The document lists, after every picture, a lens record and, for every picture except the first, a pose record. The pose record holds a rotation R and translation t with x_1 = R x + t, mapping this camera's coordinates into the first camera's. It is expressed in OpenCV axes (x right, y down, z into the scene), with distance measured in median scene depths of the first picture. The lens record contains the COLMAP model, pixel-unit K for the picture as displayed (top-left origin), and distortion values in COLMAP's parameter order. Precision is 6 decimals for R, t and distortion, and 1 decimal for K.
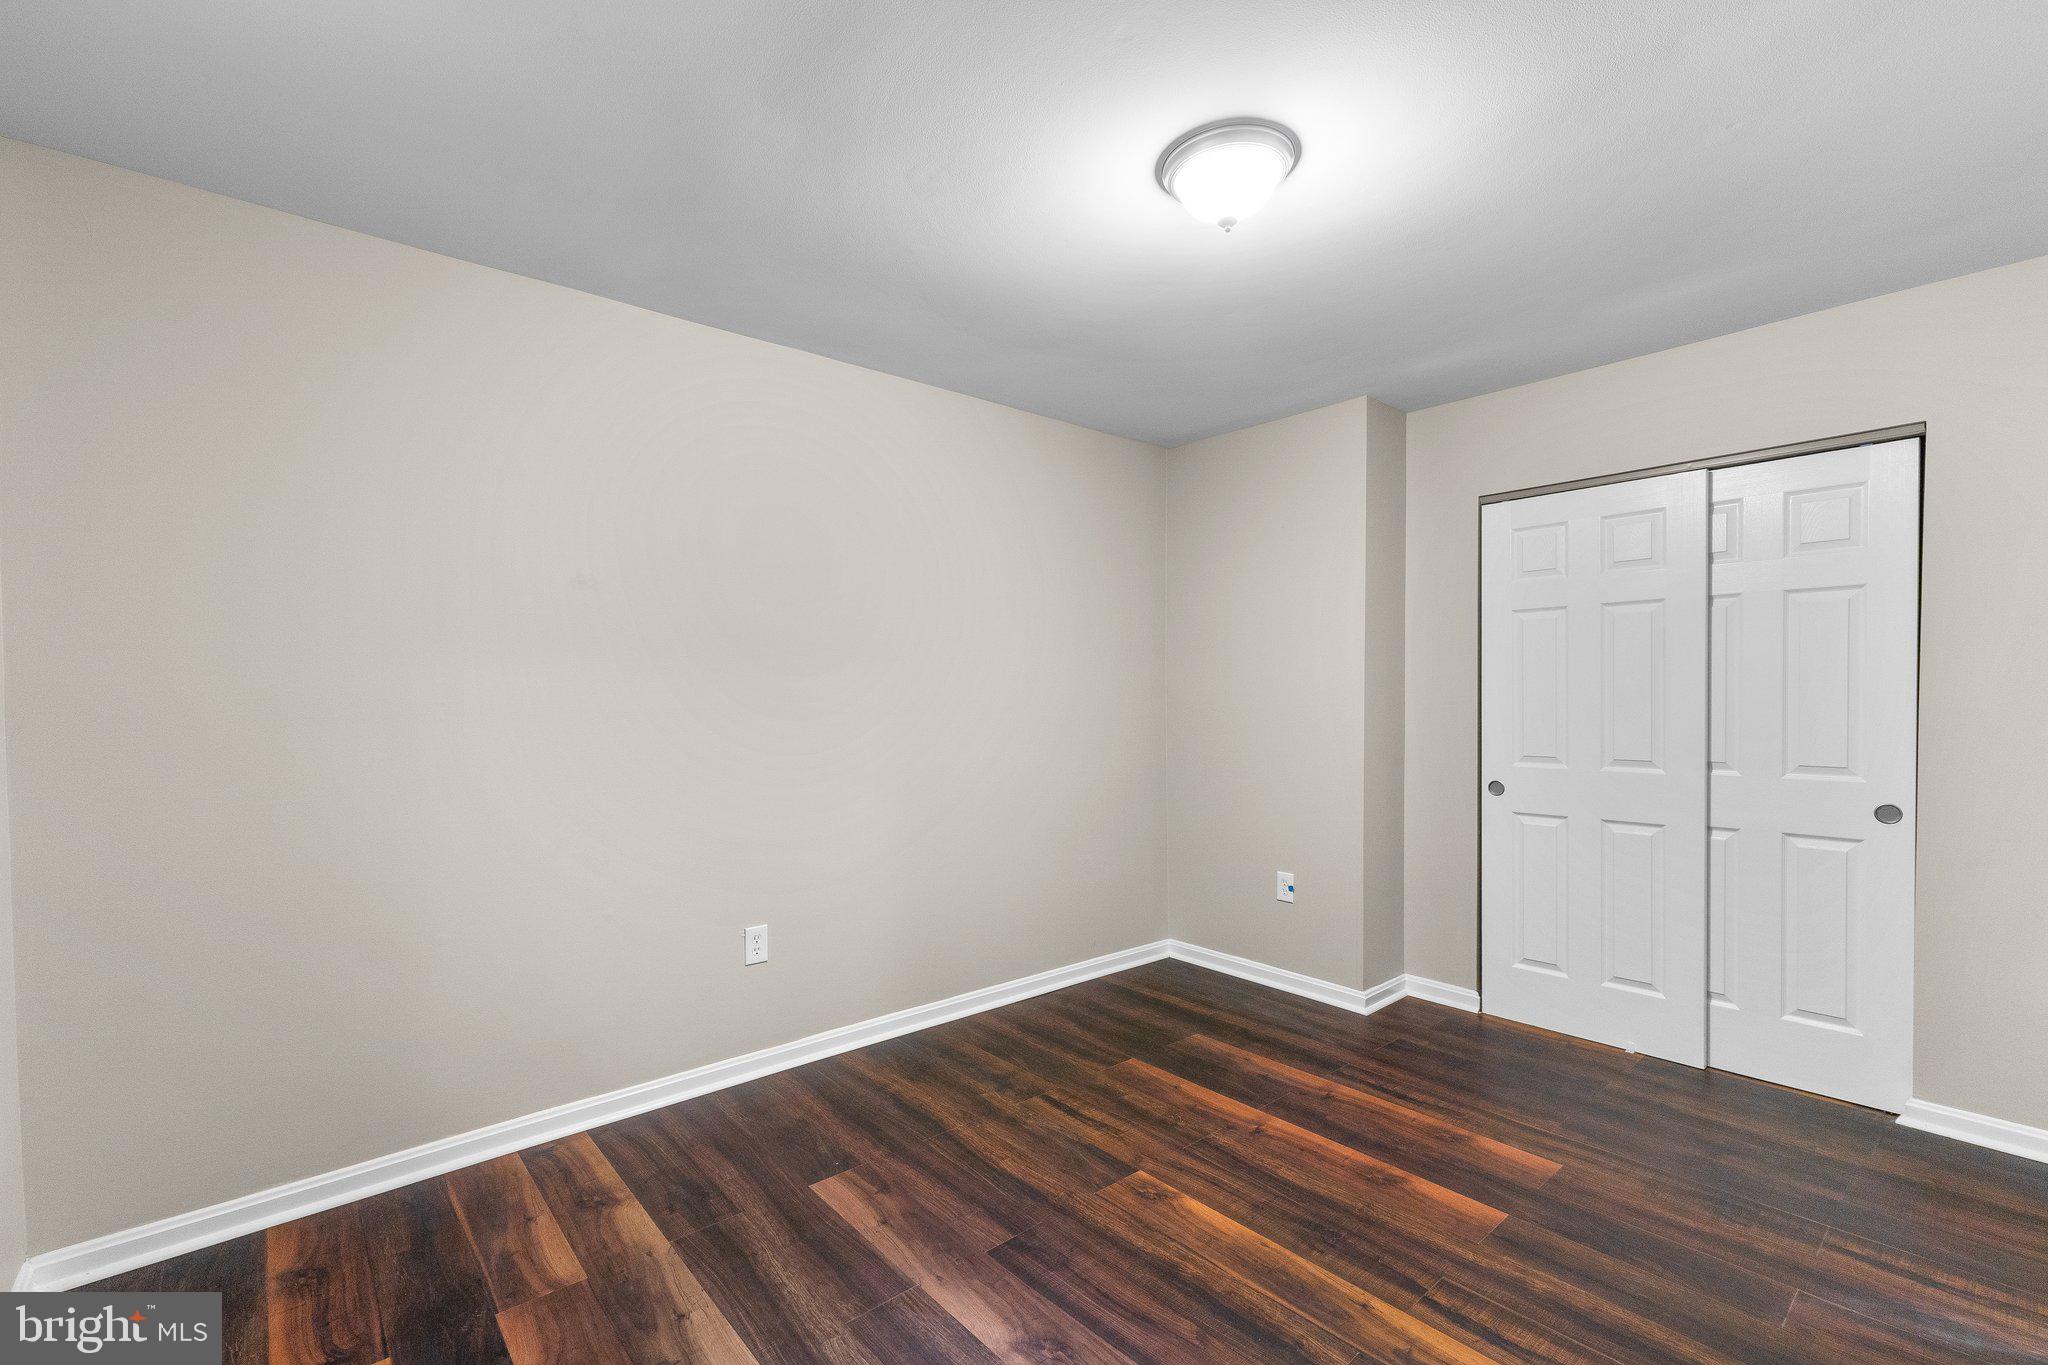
lens RADIAL K [[869.6, 0, 1007.1], [0, 869.6, 697.2], [0, 0, 1]] dist [0.003737, 0.000073]
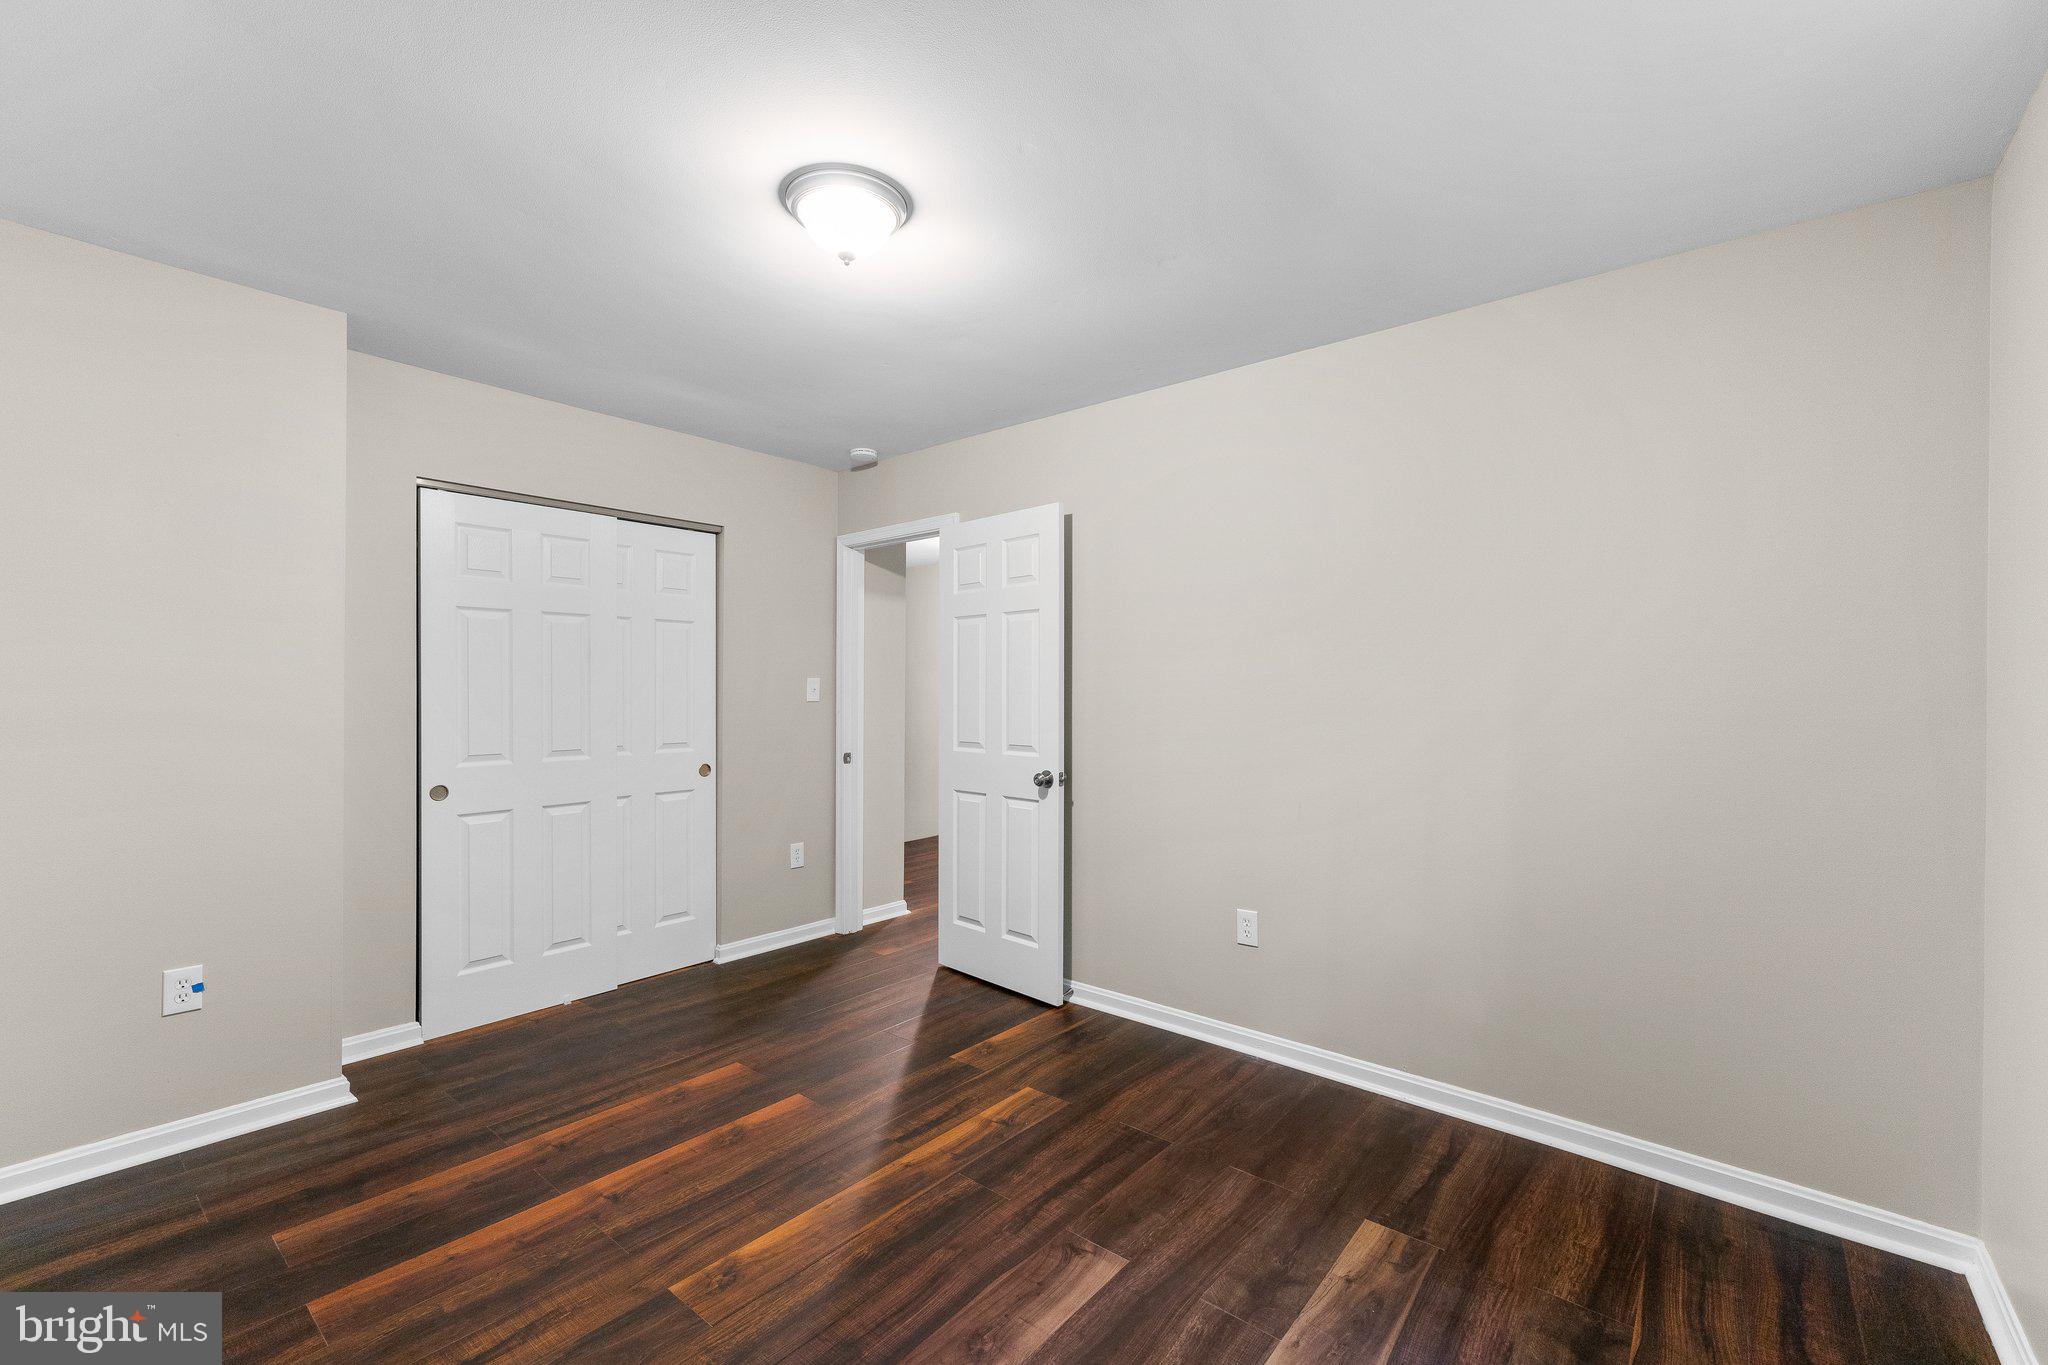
lens RADIAL K [[869.6, 0, 1007.1], [0, 869.6, 697.2], [0, 0, 1]] dist [0.003737, 0.000073]
pose [[-0.172076, -0.002130, 0.985081, -0.611037], [-0.001114, 0.999997, 0.001968, -0.000468], [-0.985083, -0.000759, -0.172078, 0.740796]]
